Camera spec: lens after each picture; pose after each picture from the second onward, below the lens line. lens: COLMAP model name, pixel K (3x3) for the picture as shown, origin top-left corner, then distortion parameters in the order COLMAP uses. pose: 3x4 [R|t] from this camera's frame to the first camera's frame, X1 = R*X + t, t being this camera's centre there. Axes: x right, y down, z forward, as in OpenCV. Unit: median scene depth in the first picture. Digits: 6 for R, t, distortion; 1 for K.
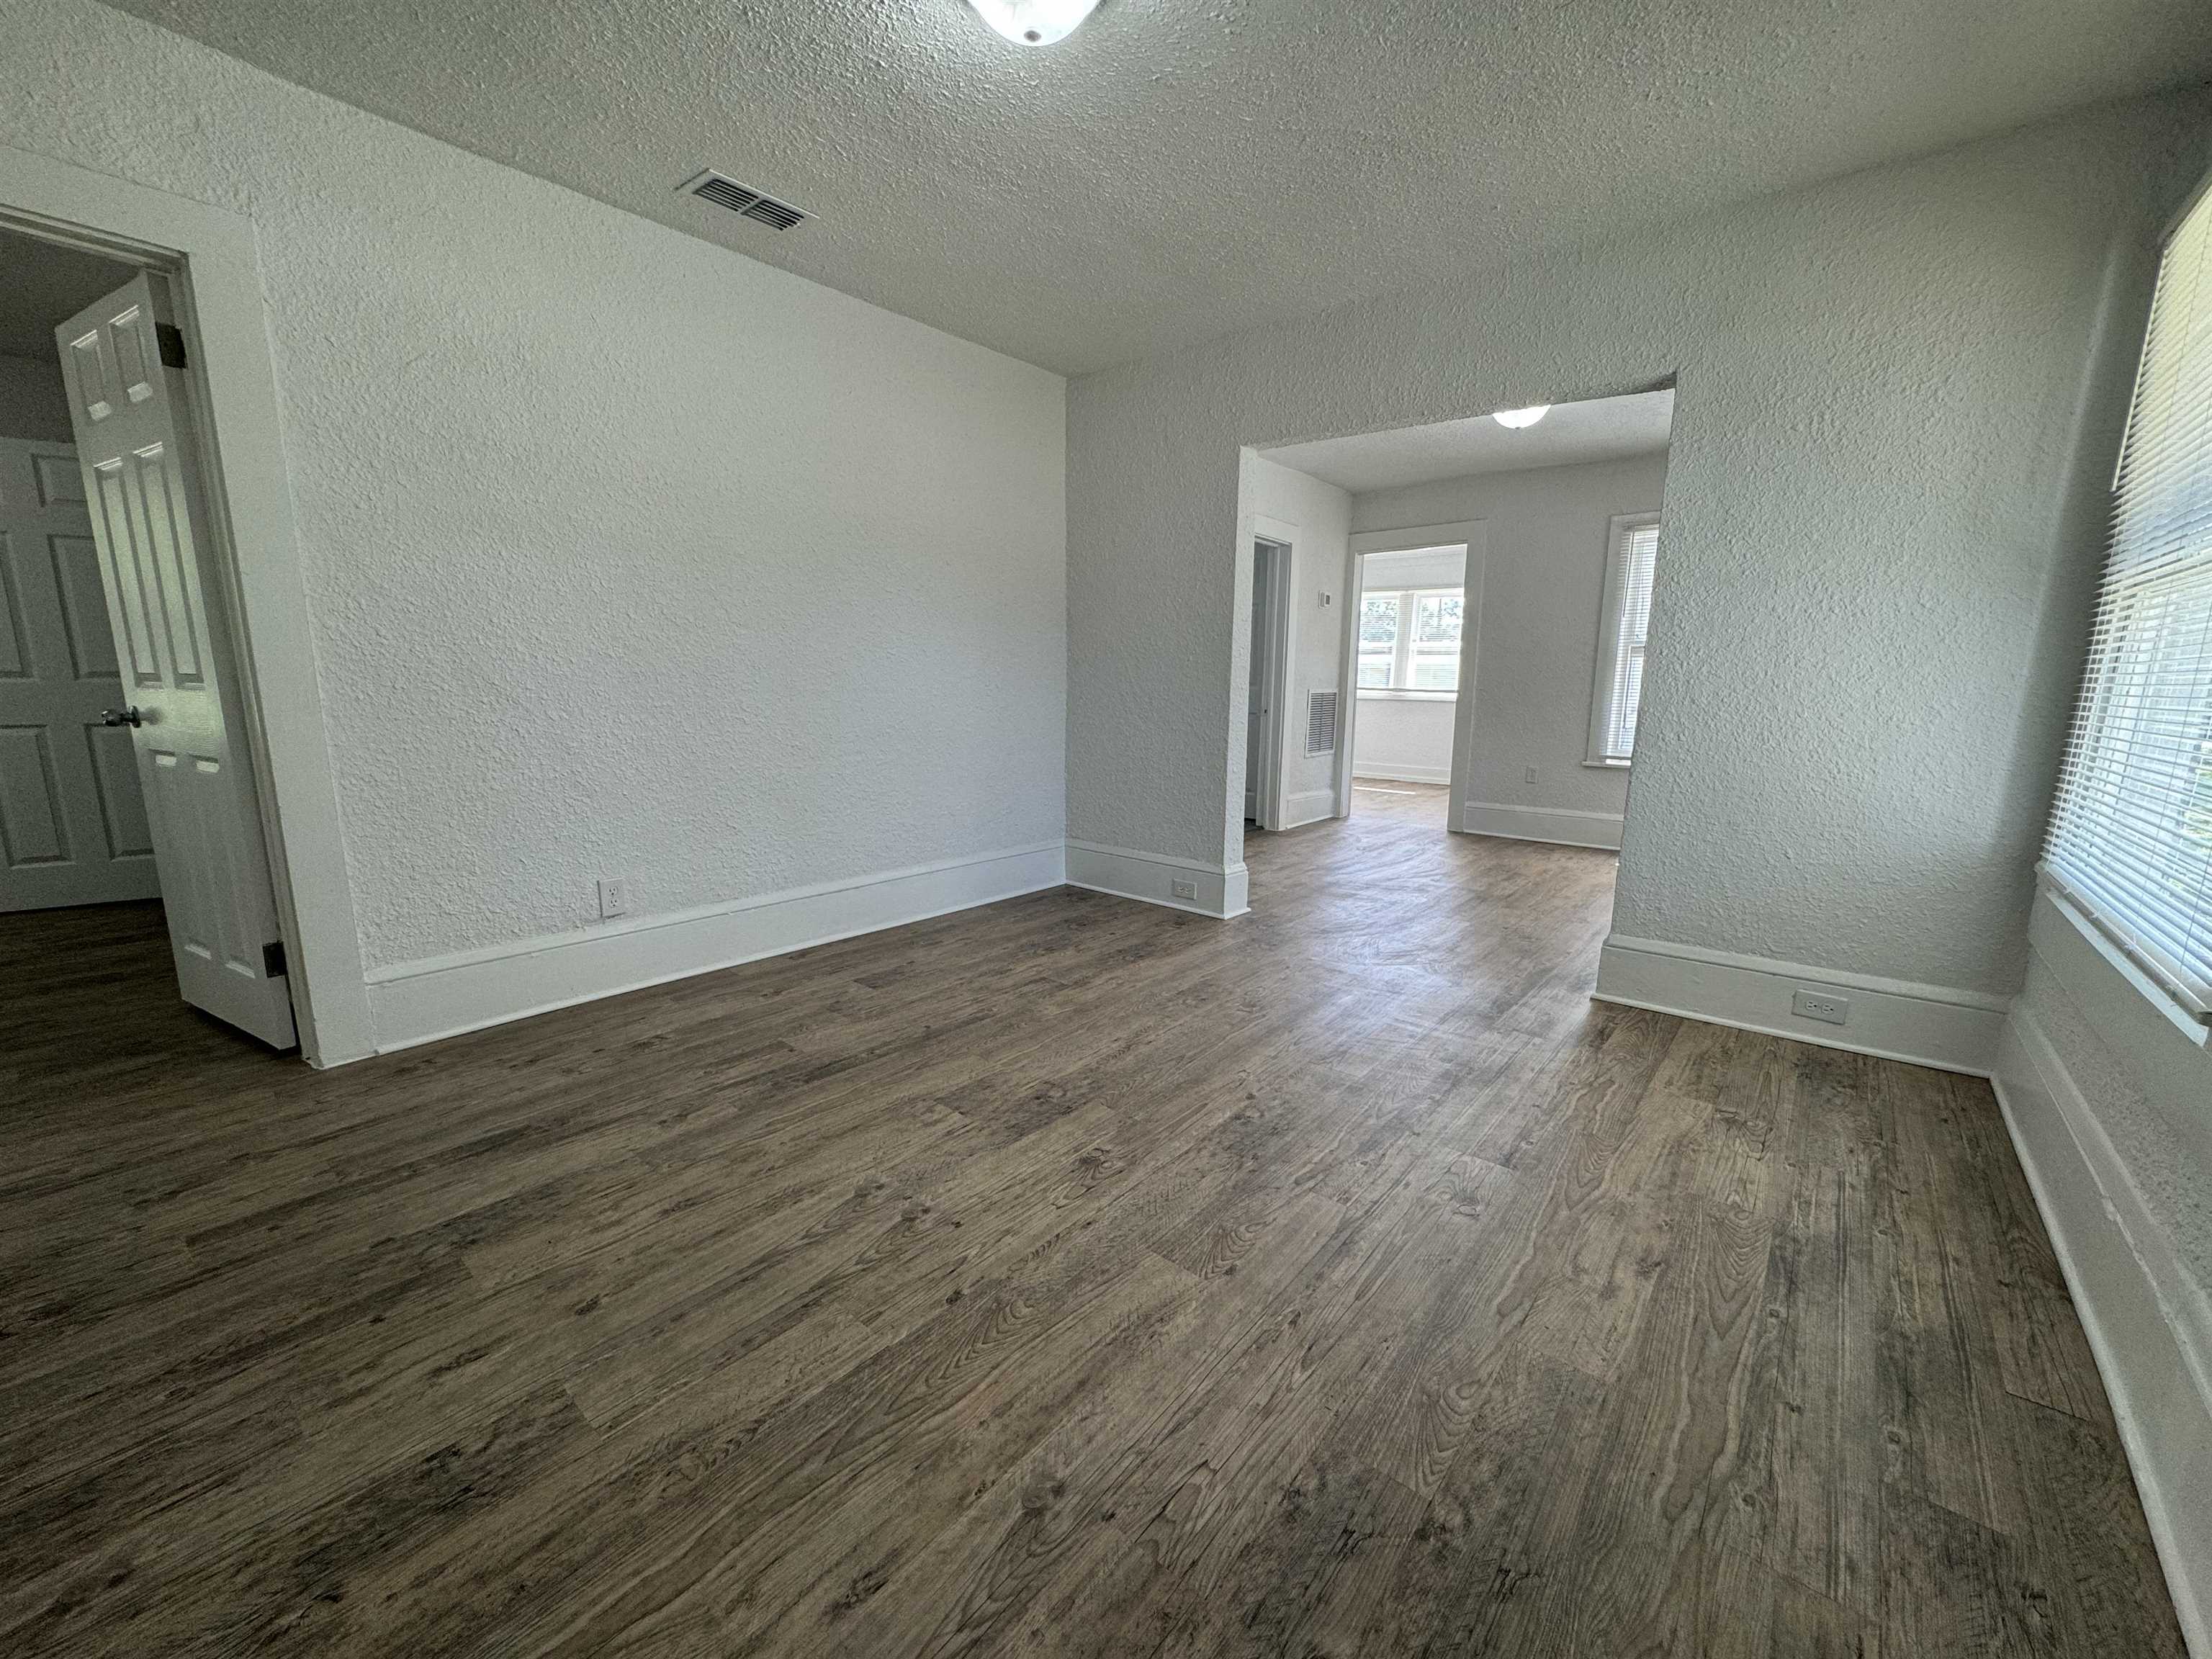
lens RADIAL K [[882.0, 0, 1106.5], [0, 882.0, 824.5], [0, 0, 1]] dist [-0.002431, 0.000501]
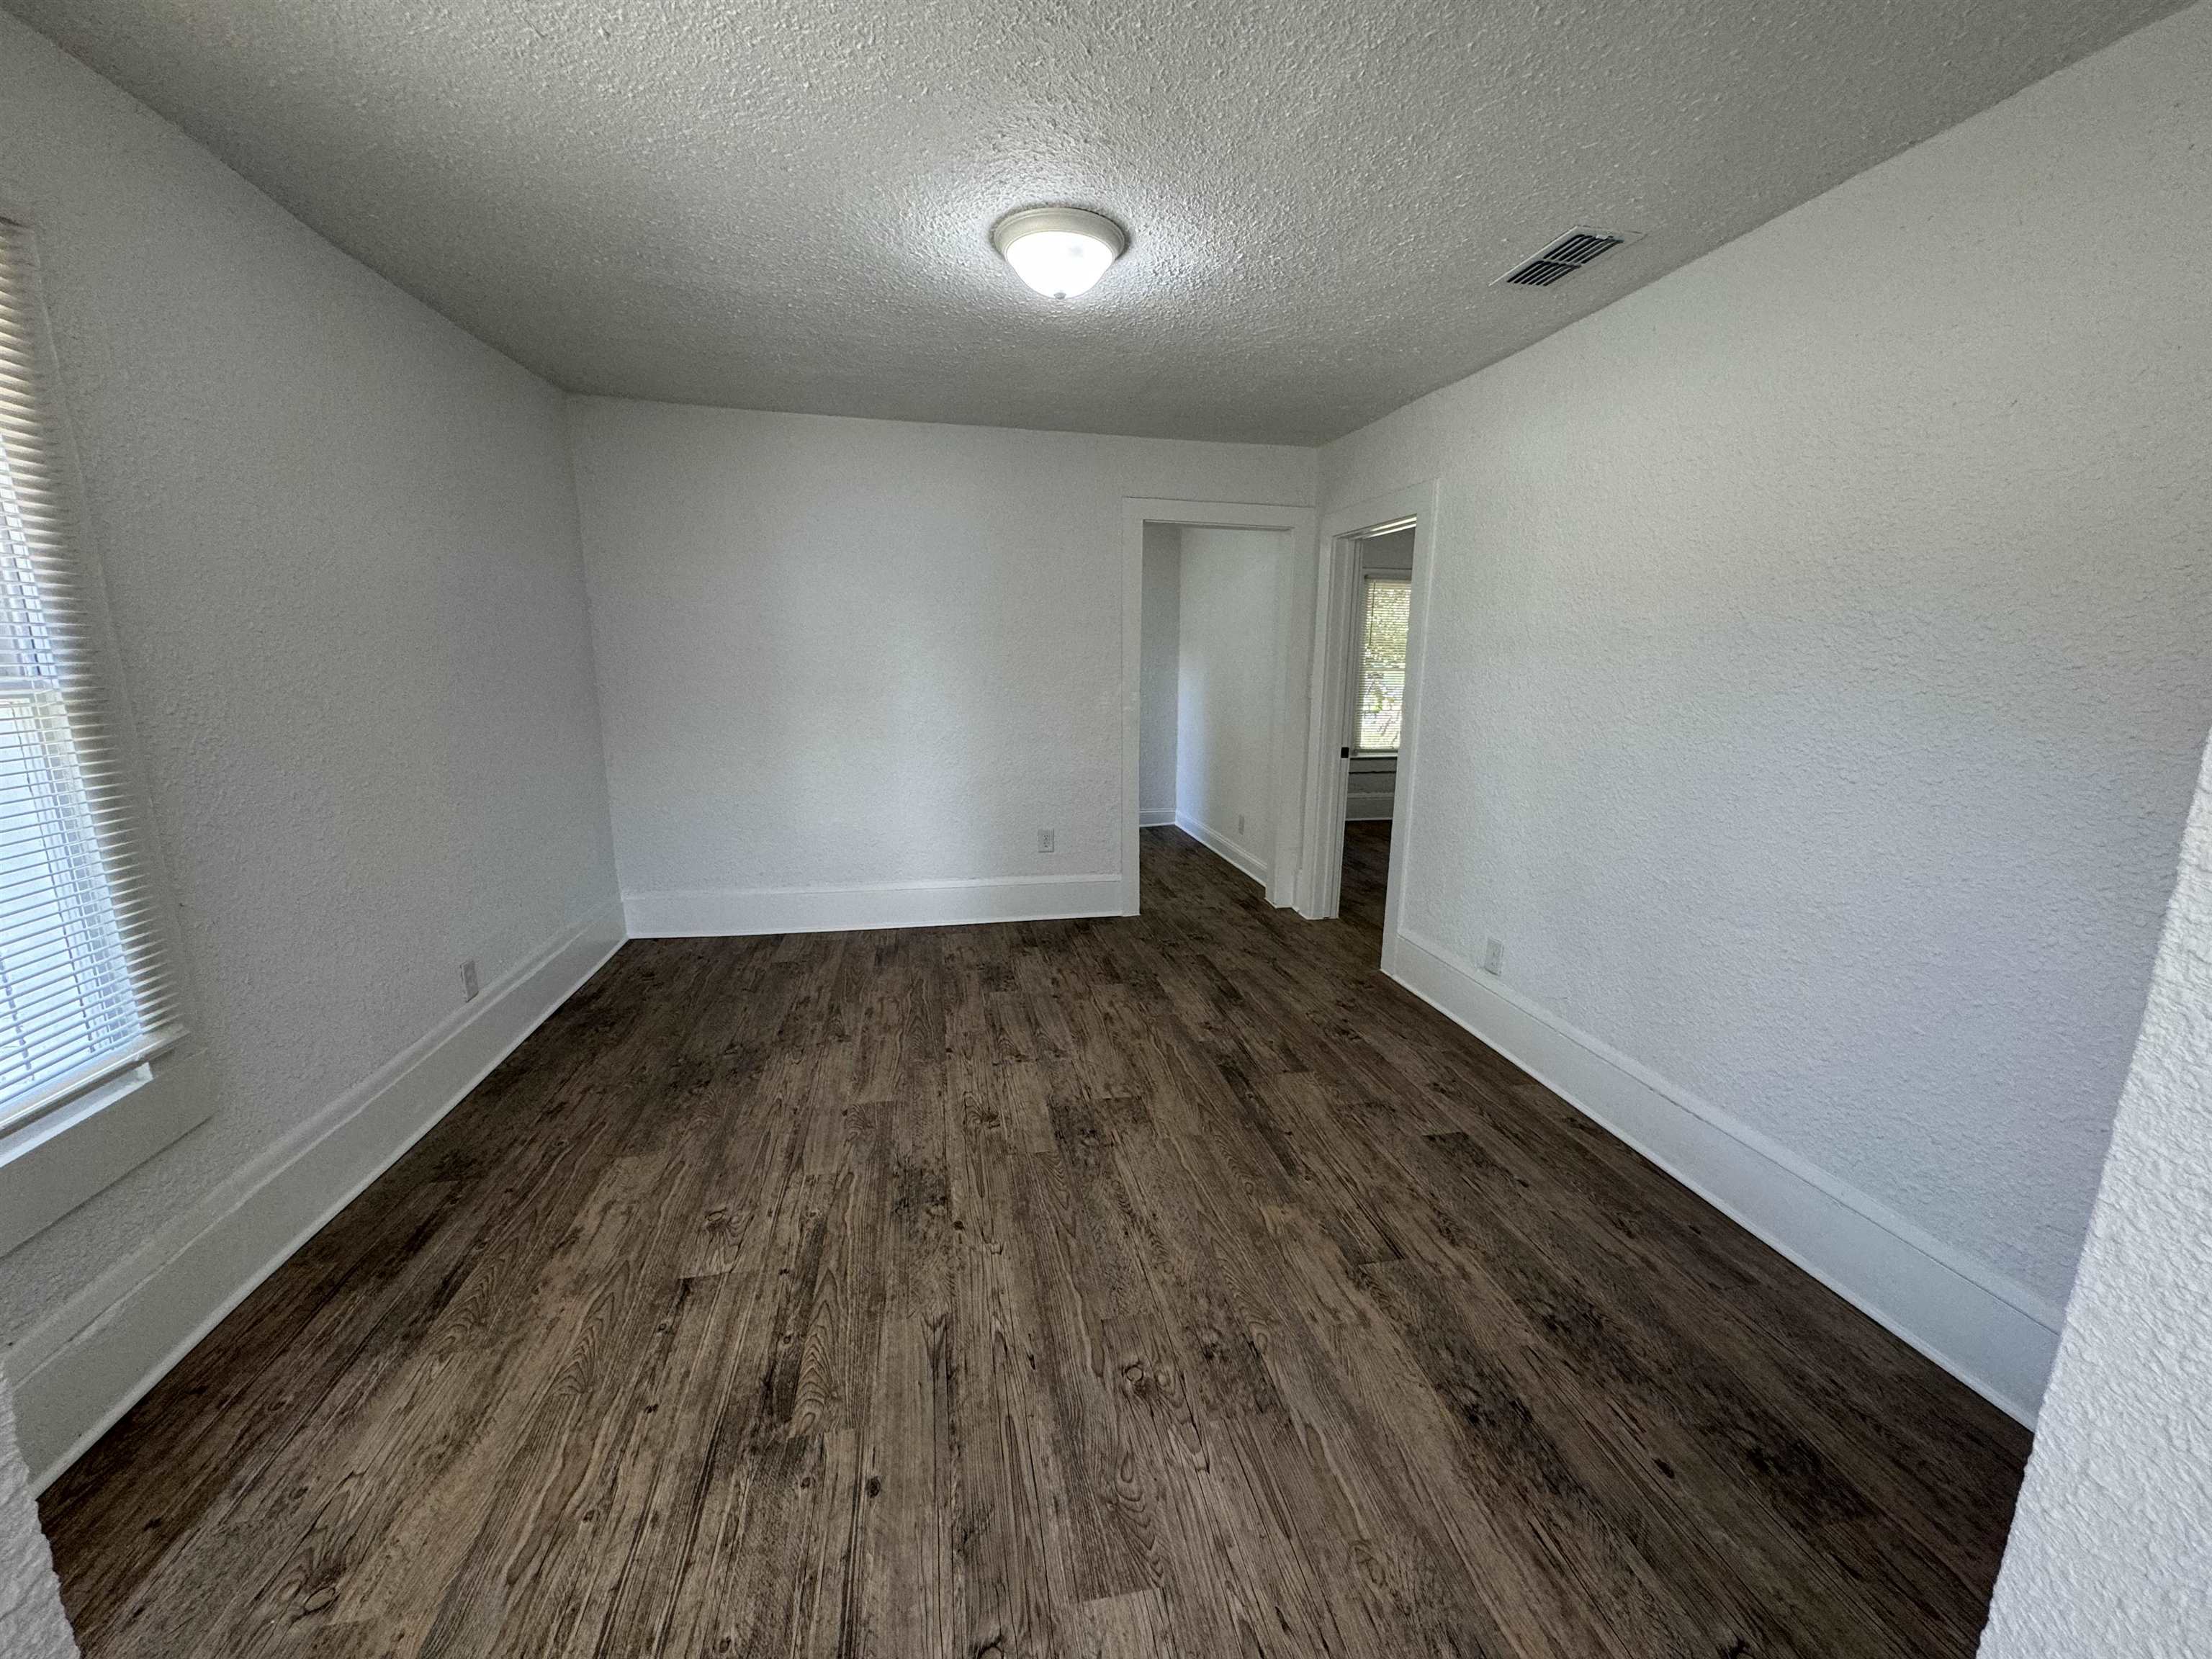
lens RADIAL K [[882.0, 0, 1113.4], [0, 882.0, 829.9], [0, 0, 1]] dist [-0.002431, 0.000501]
pose [[-0.620906, 0.128281, -0.773317, 0.794320], [-0.157044, 0.946162, 0.283046, -0.421155], [0.767993, 0.297190, -0.567332, 1.649338]]
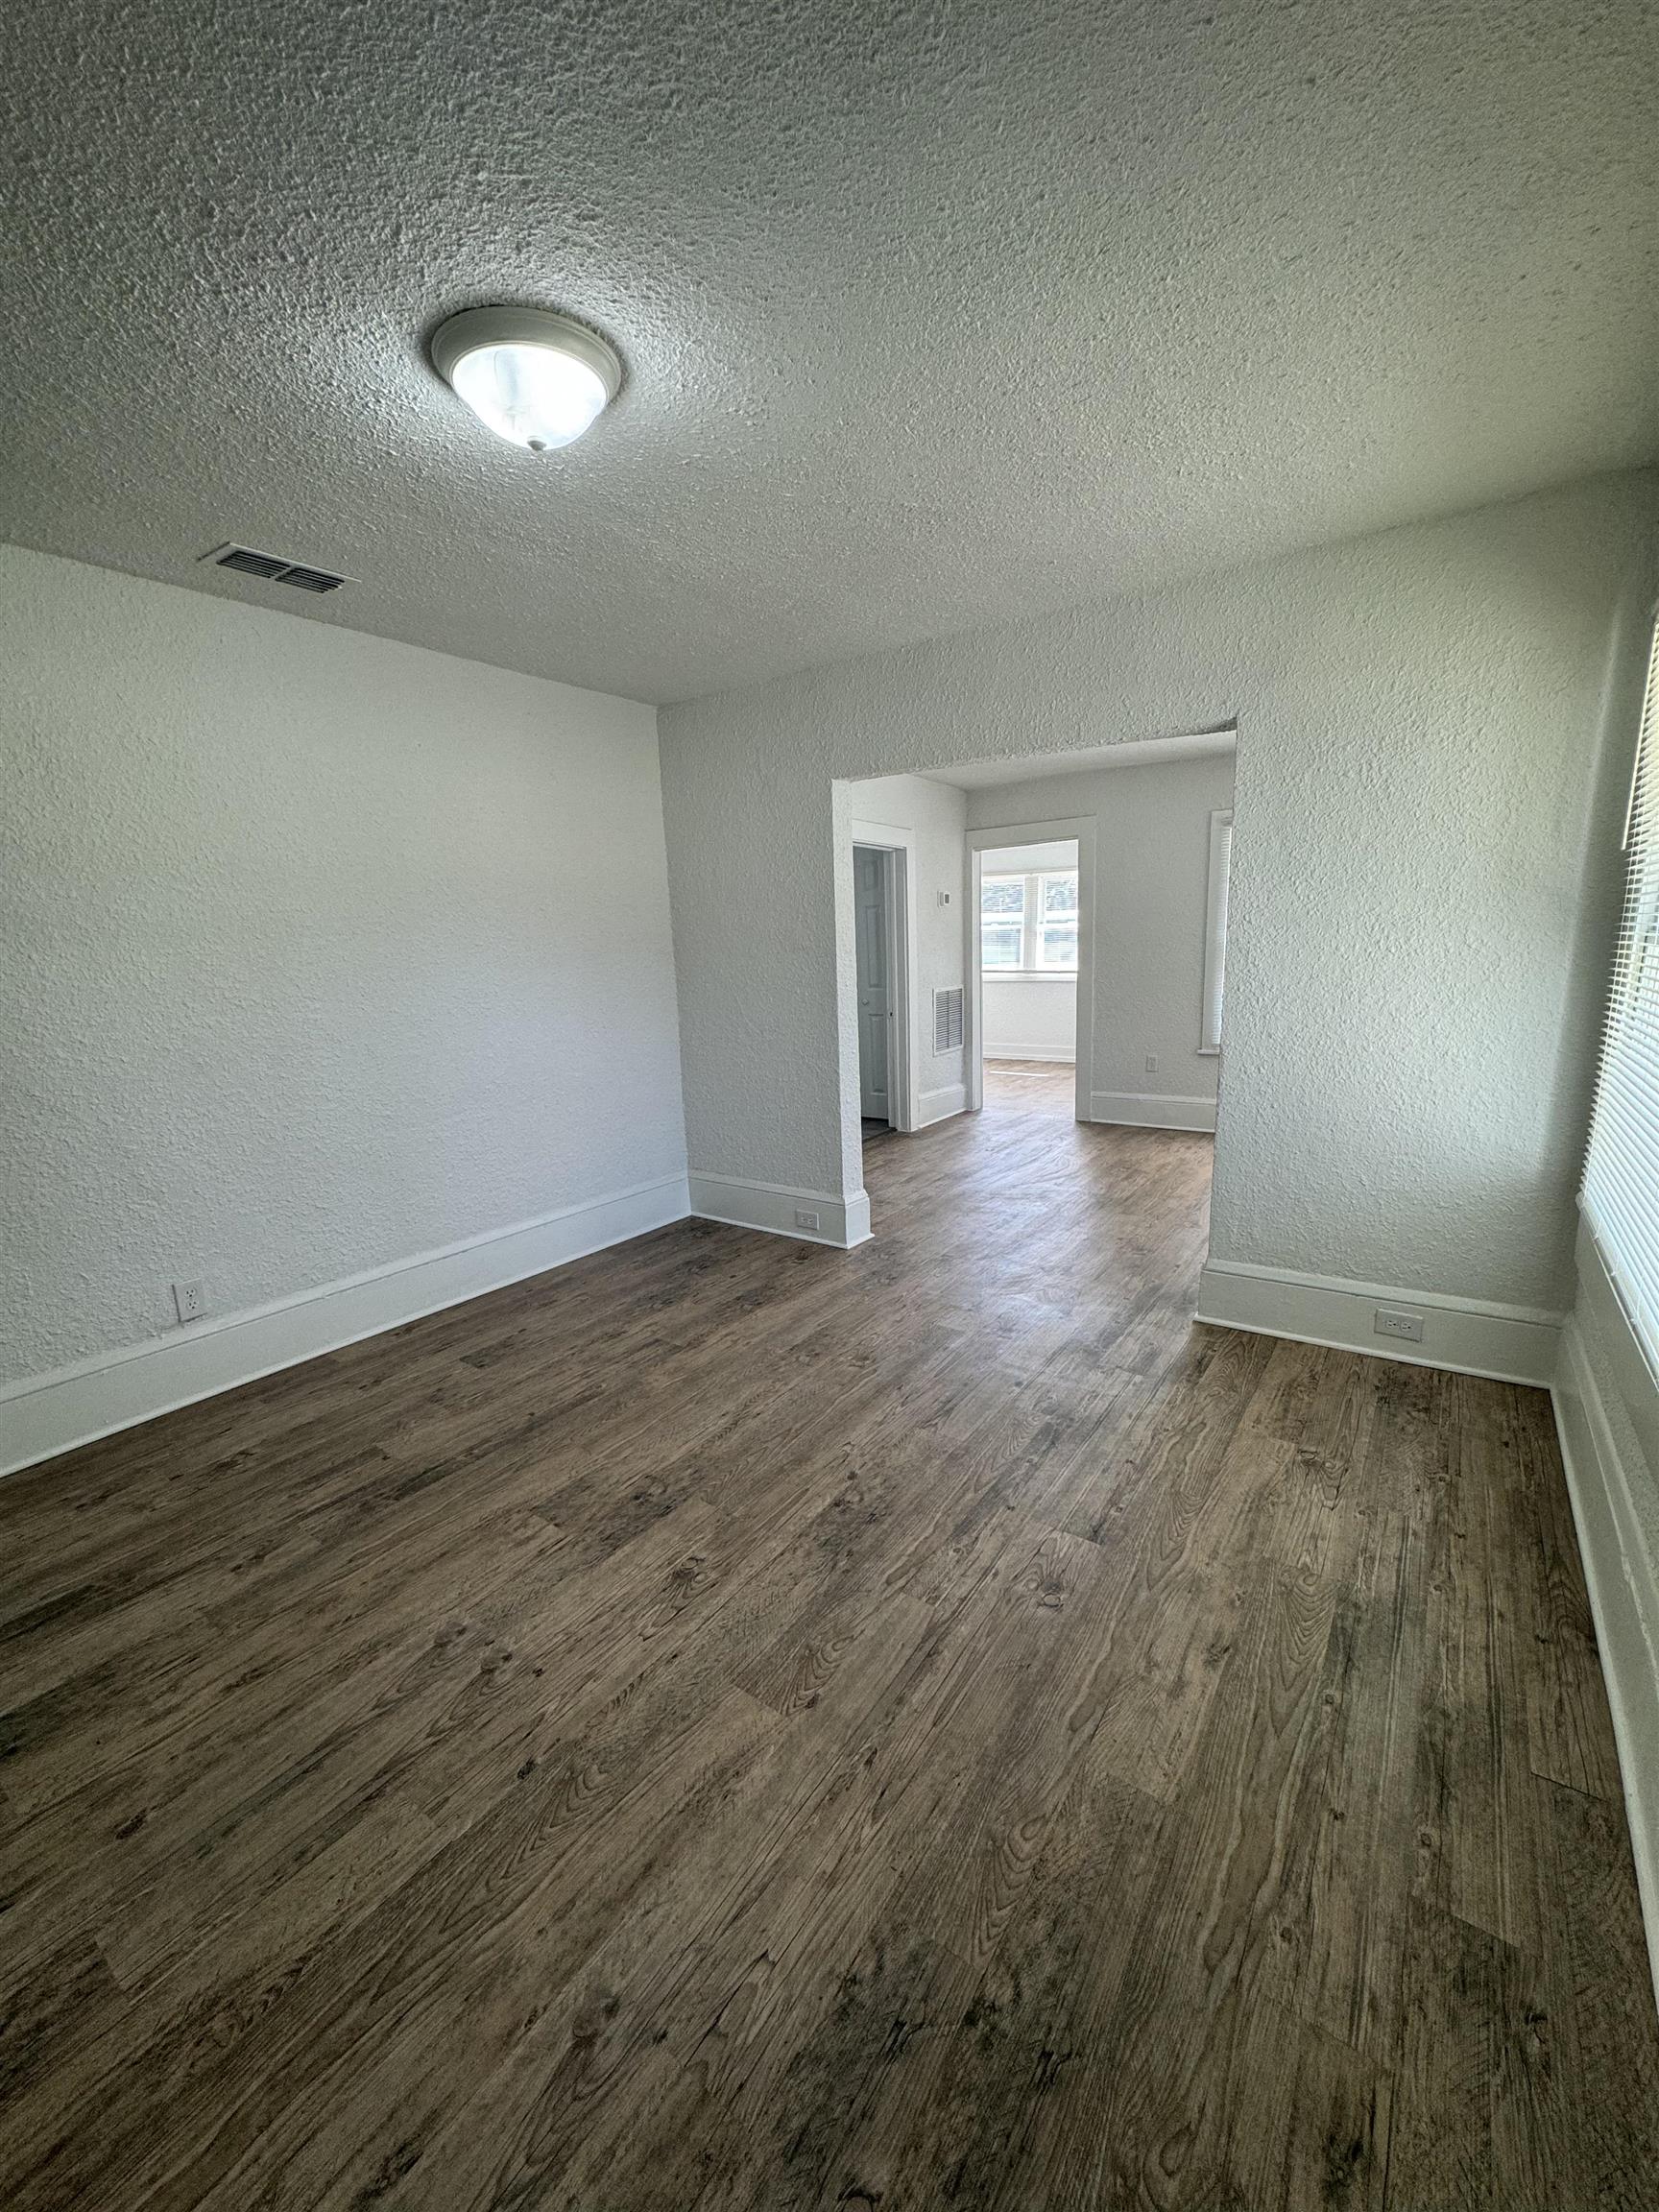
lens RADIAL K [[882.0, 0, 826.3], [0, 882.0, 1104.3], [0, 0, 1]] dist [-0.002431, 0.000501]
pose [[0.995924, -0.059995, 0.067344, 0.098143], [0.058926, 0.998104, 0.017761, -0.141453], [-0.068281, -0.013720, 0.997572, 0.008883]]
